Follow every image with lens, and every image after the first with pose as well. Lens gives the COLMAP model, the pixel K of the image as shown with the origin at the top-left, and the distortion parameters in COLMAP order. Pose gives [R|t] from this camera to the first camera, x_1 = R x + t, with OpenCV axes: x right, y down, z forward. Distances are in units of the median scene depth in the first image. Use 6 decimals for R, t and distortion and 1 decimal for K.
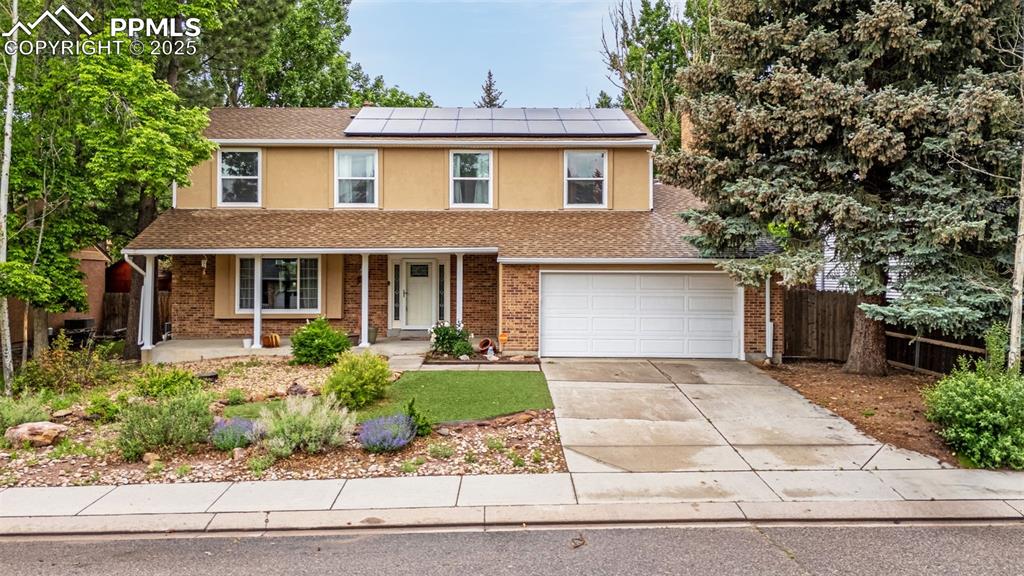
lens RADIAL K [[783.3, 0, 490.5], [0, 783.3, 265.9], [0, 0, 1]] dist [0.040375, -0.003413]
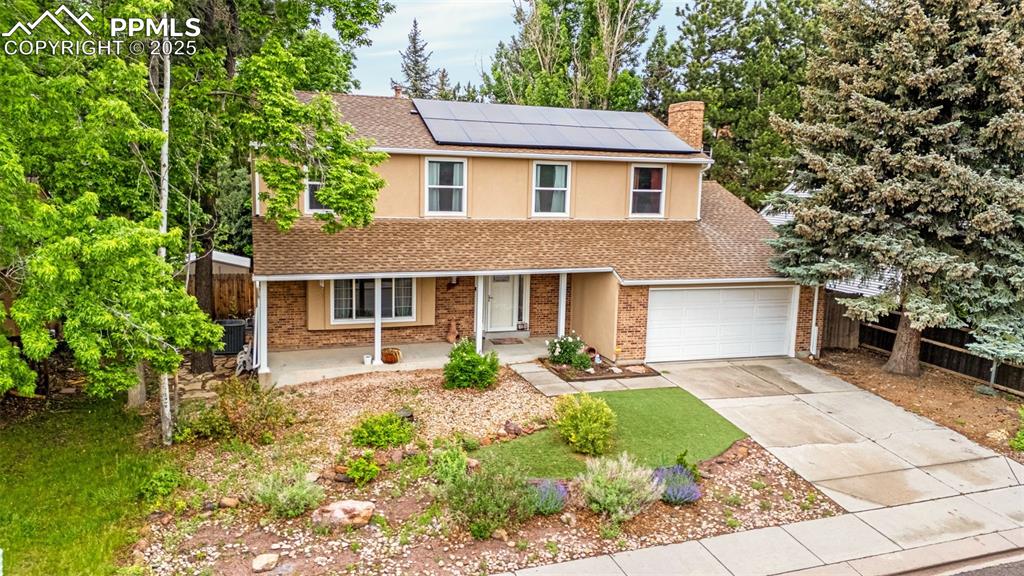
lens RADIAL K [[747.5, 0, 516.2], [0, 747.5, 289.2], [0, 0, 1]] dist [0.066832, -0.059173]
pose [[0.945468, -0.024853, 0.324767, -0.407614], [-0.027772, 0.987303, 0.156403, -0.136459], [-0.324530, -0.156893, 0.932773, 0.051843]]
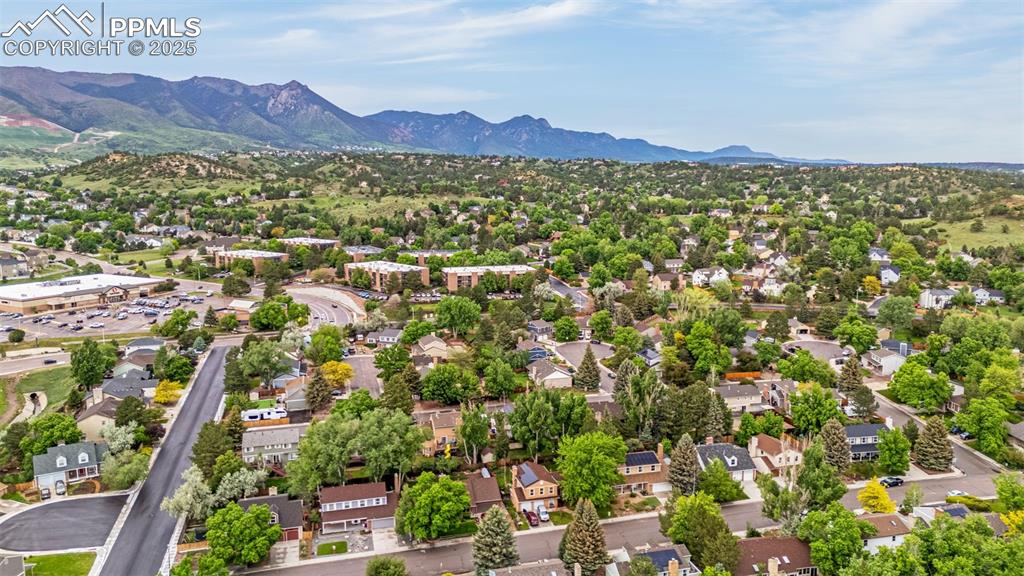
lens RADIAL K [[747.5, 0, 511.3], [0, 747.5, 288.3], [0, 0, 1]] dist [0.066832, -0.059173]
pose [[0.968275, -0.049095, 0.245018, -3.299020], [0.007858, 0.986008, 0.166515, -3.439099], [-0.249765, -0.159307, 0.955112, -6.146479]]
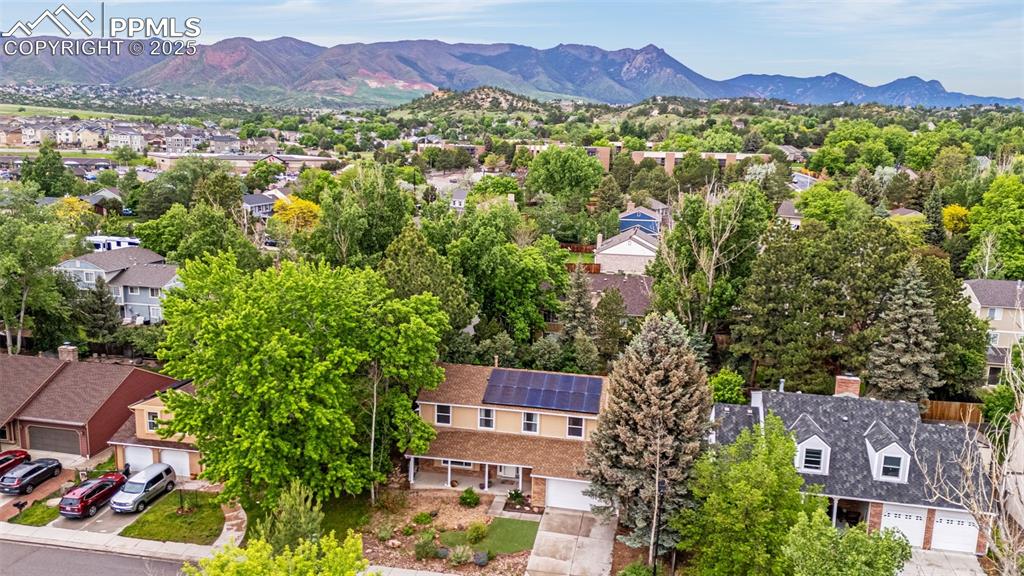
lens RADIAL K [[747.5, 0, 517.0], [0, 747.5, 286.0], [0, 0, 1]] dist [0.066832, -0.059173]
pose [[0.979418, 0.055381, -0.194095, 0.386433], [-0.016213, 0.980101, 0.197838, -1.041239], [0.201190, -0.190619, 0.960826, -1.276763]]
